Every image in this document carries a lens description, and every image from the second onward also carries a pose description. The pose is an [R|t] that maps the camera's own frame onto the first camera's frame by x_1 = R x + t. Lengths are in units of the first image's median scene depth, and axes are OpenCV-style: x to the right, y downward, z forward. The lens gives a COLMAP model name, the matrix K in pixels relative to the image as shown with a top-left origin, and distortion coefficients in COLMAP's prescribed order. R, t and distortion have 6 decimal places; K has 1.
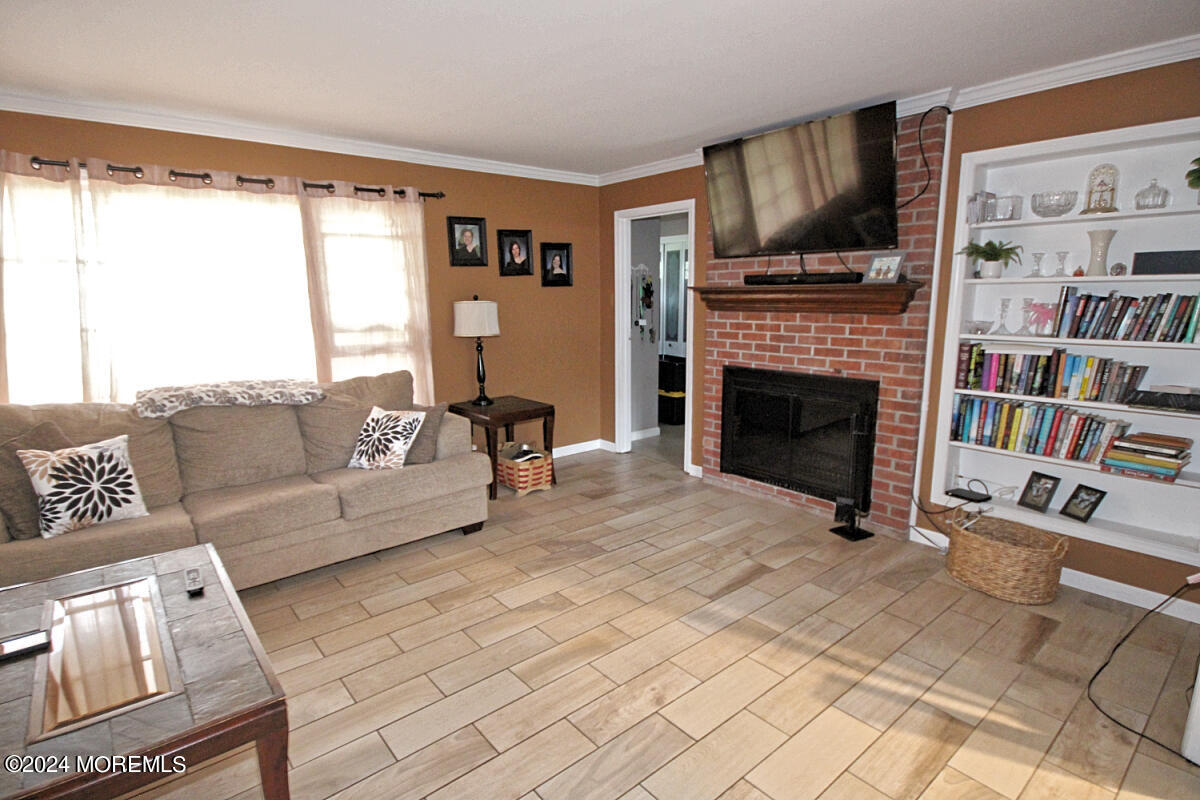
lens RADIAL K [[604.8, 0, 619.8], [0, 604.8, 401.4], [0, 0, 1]] dist [0.000339, 0.000201]
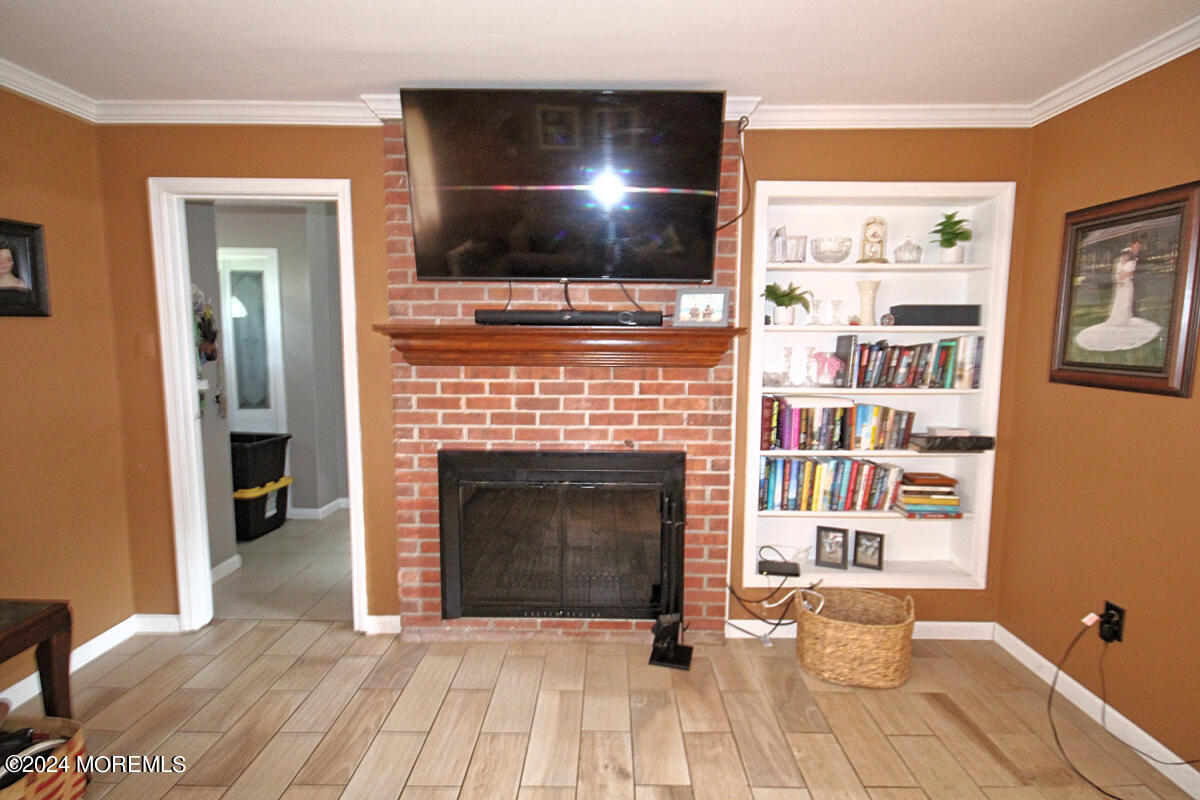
lens RADIAL K [[566.3, 0, 597.8], [0, 566.3, 401.4], [0, 0, 1]] dist [0.000744, 0.000445]
pose [[0.666371, -0.070606, 0.742270, -0.177388], [0.118846, 0.992837, -0.012253, -0.098774], [-0.736088, 0.096381, 0.669989, 0.567201]]
